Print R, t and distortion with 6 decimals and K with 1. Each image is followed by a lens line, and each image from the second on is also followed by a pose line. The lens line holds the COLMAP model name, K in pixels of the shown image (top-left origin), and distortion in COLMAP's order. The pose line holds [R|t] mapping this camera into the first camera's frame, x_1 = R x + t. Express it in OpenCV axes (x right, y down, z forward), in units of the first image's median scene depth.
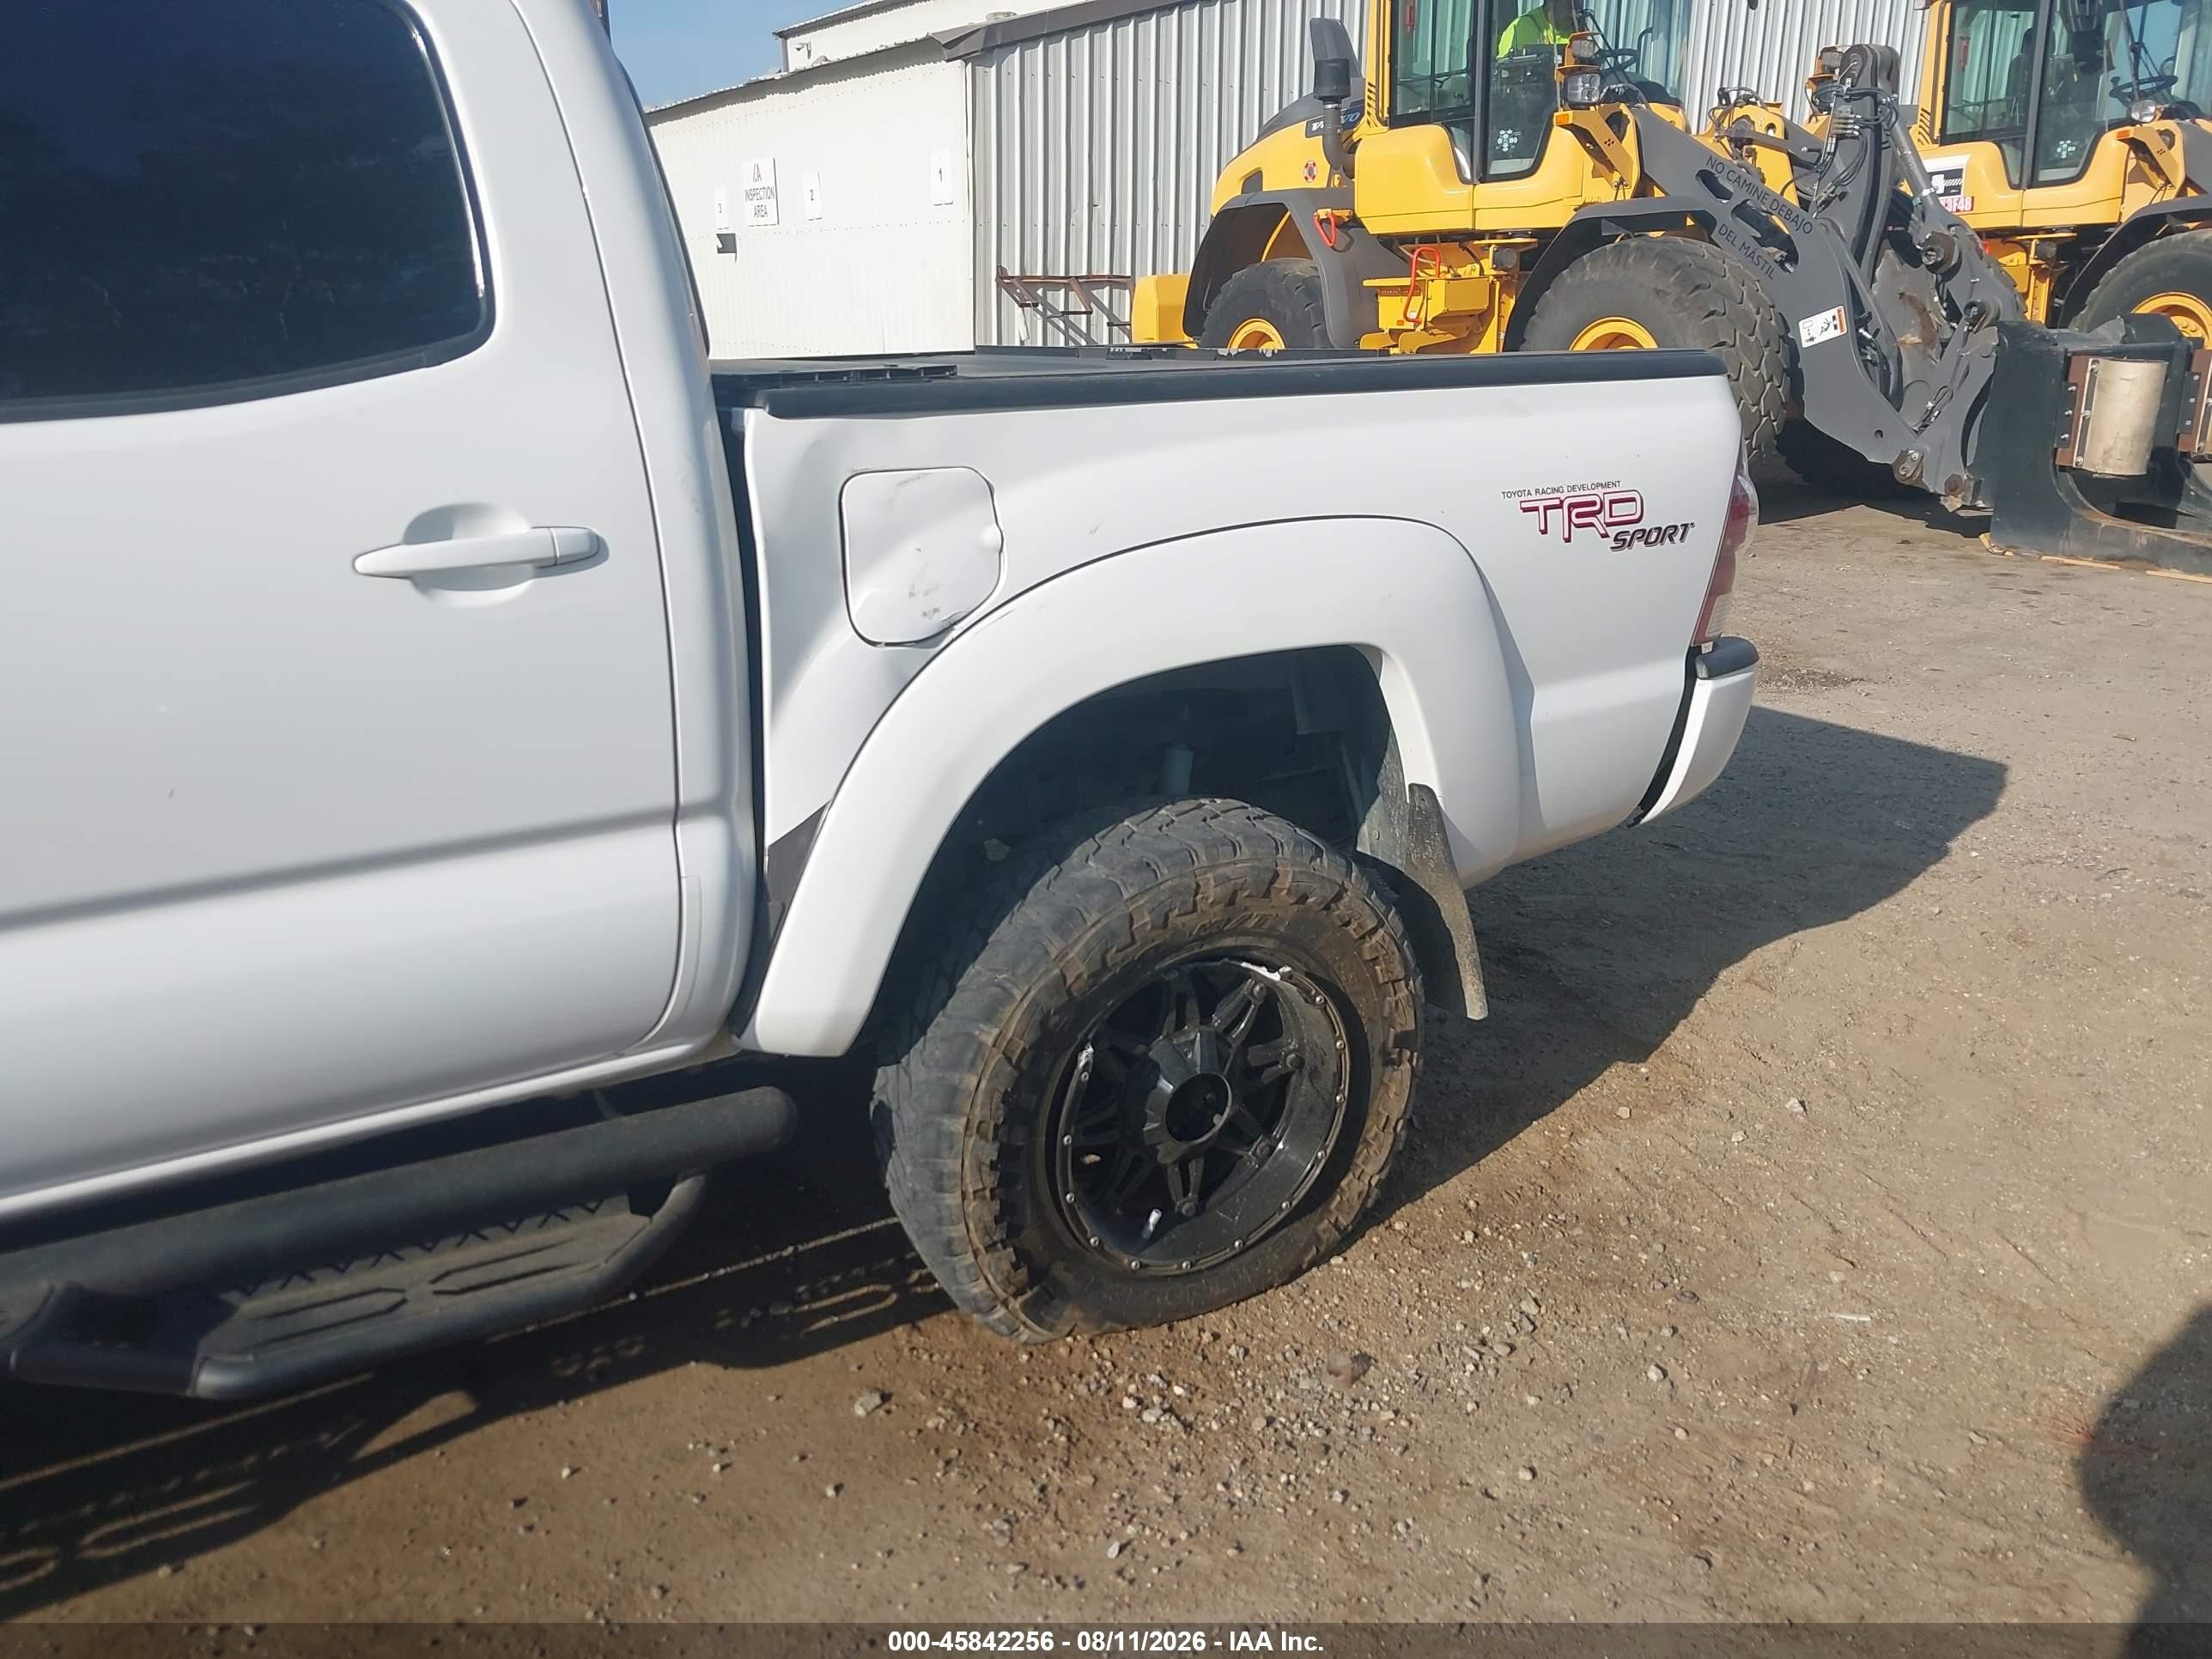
lens RADIAL K [[1738.9, 0, 1063.8], [0, 1738.9, 812.3], [0, 0, 1]] dist [0.024642, -0.033565]
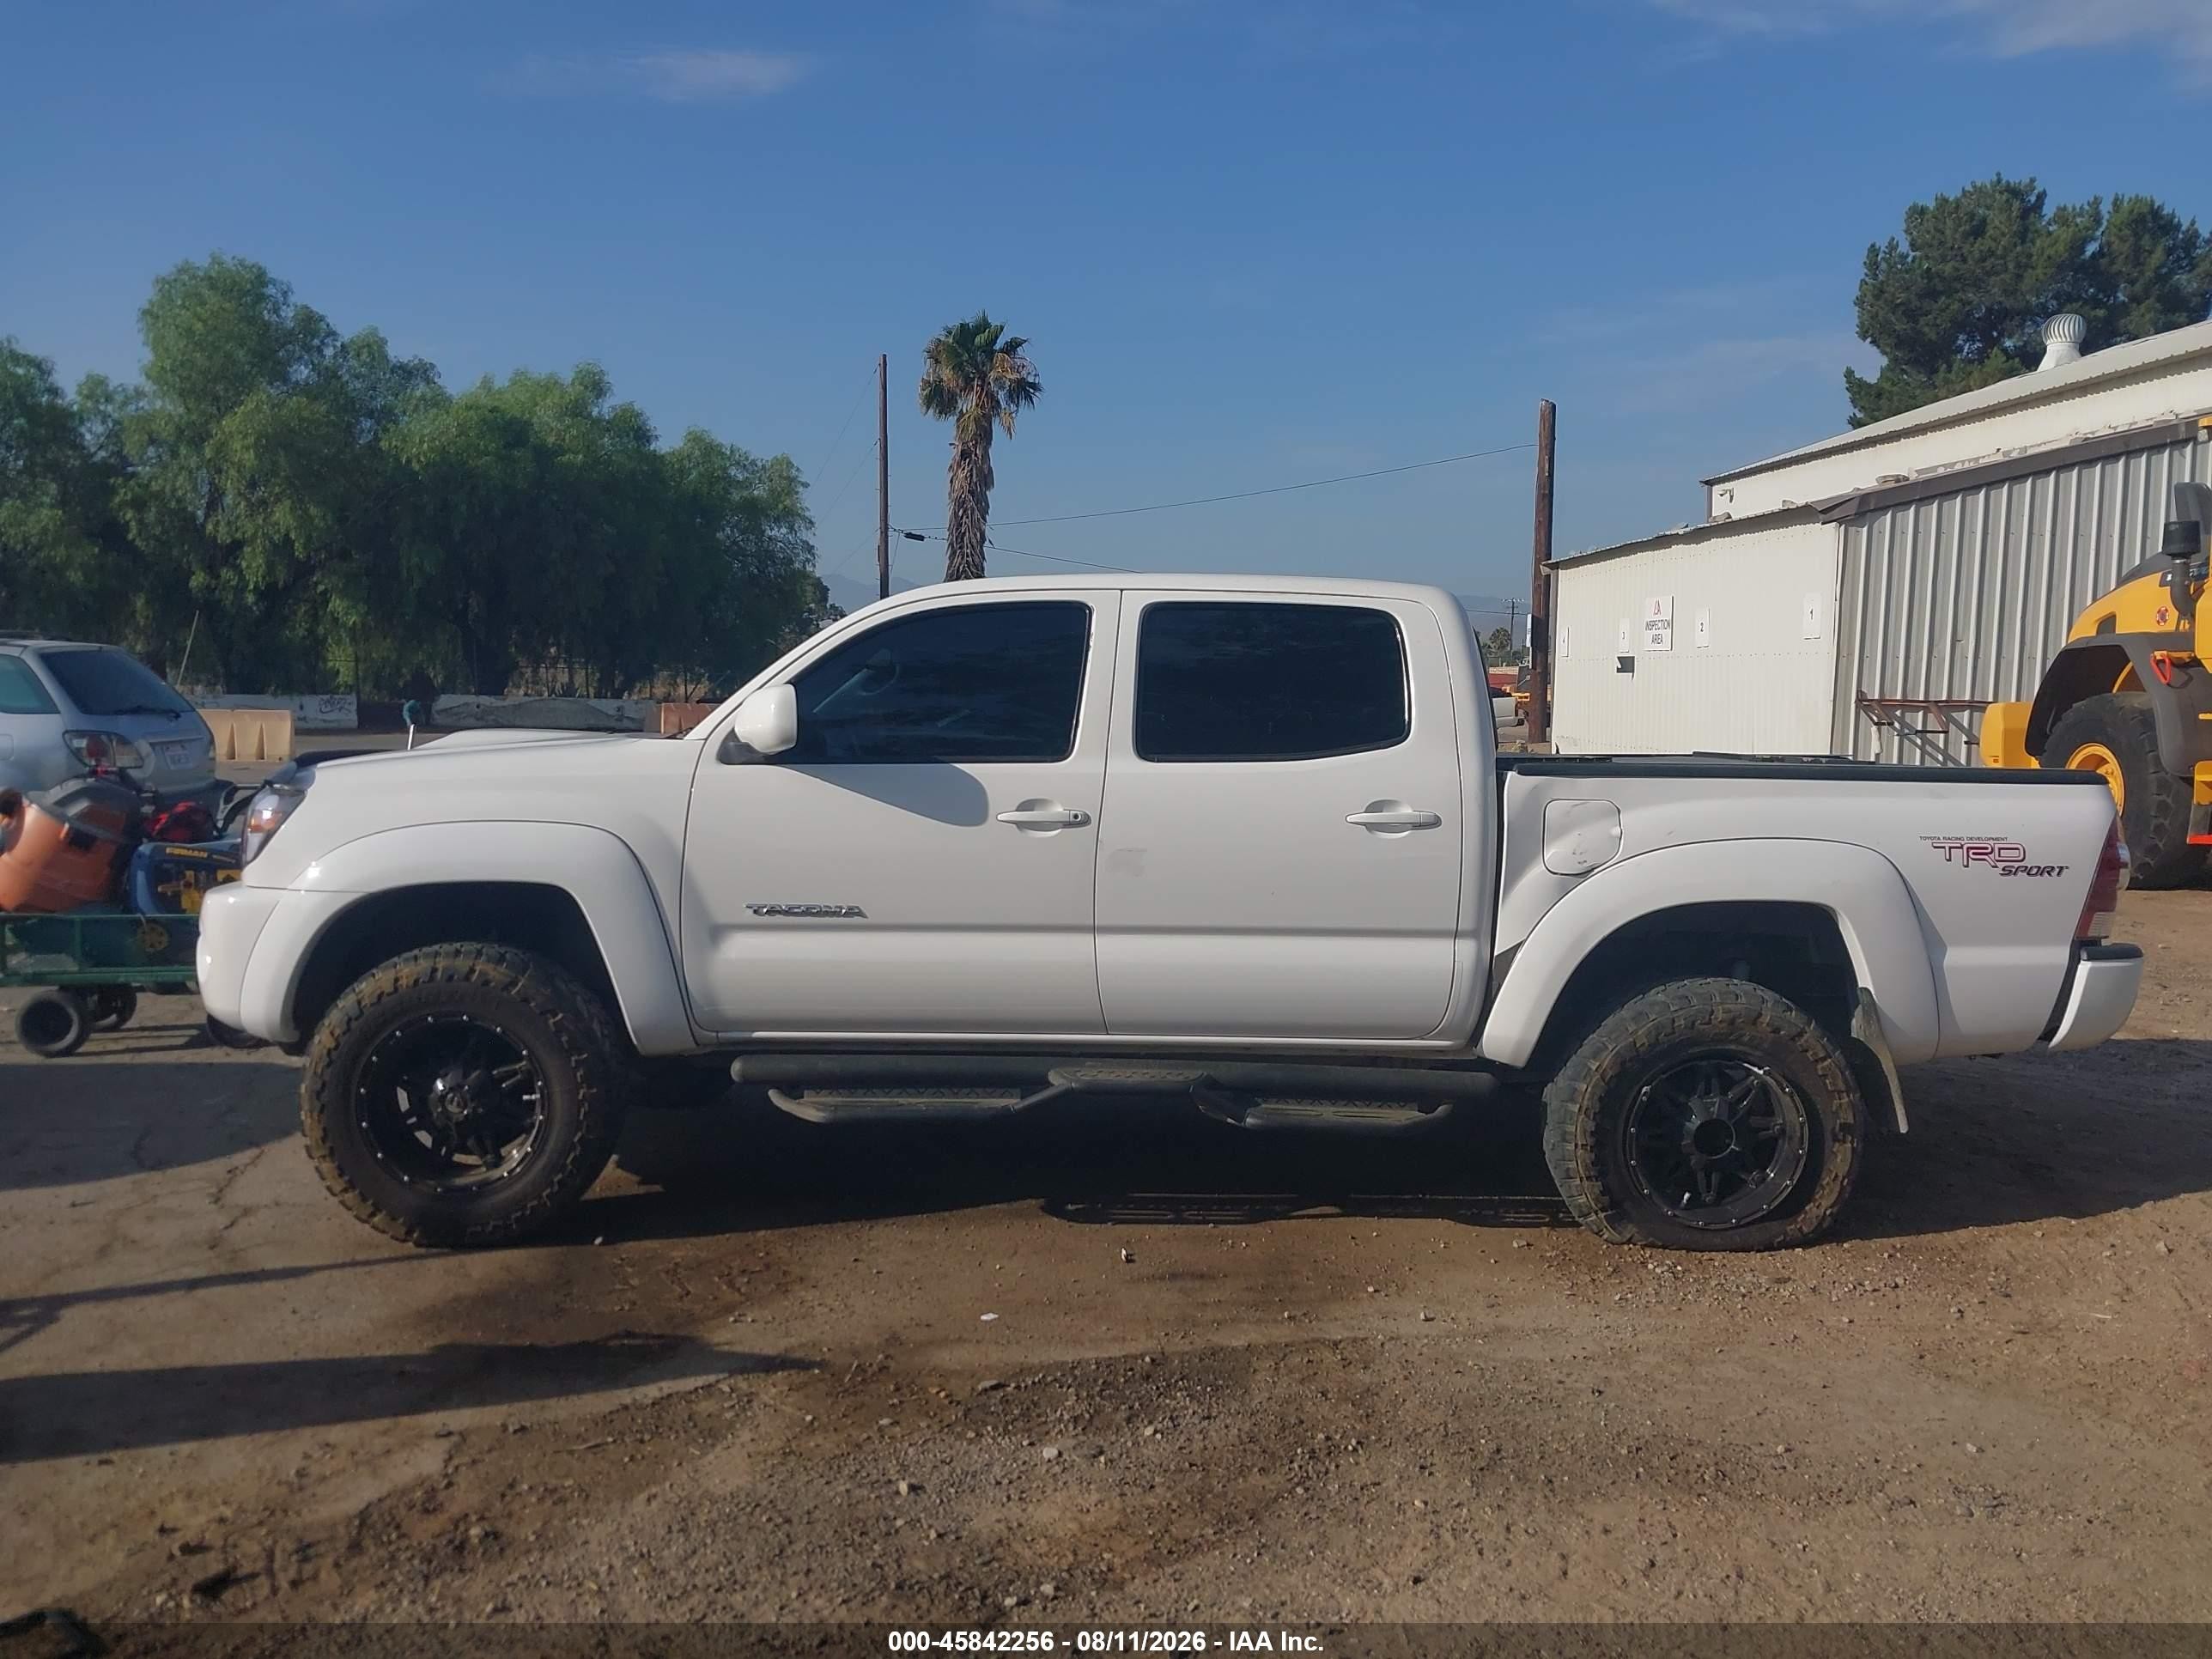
lens RADIAL K [[1738.9, 0, 1097.8], [0, 1738.9, 816.6], [0, 0, 1]] dist [0.024642, -0.033565]
pose [[0.881326, 0.059216, -0.468783, 0.349815], [-0.160388, 0.970703, -0.178917, 0.272262], [0.444455, 0.232872, 0.865003, -1.018084]]
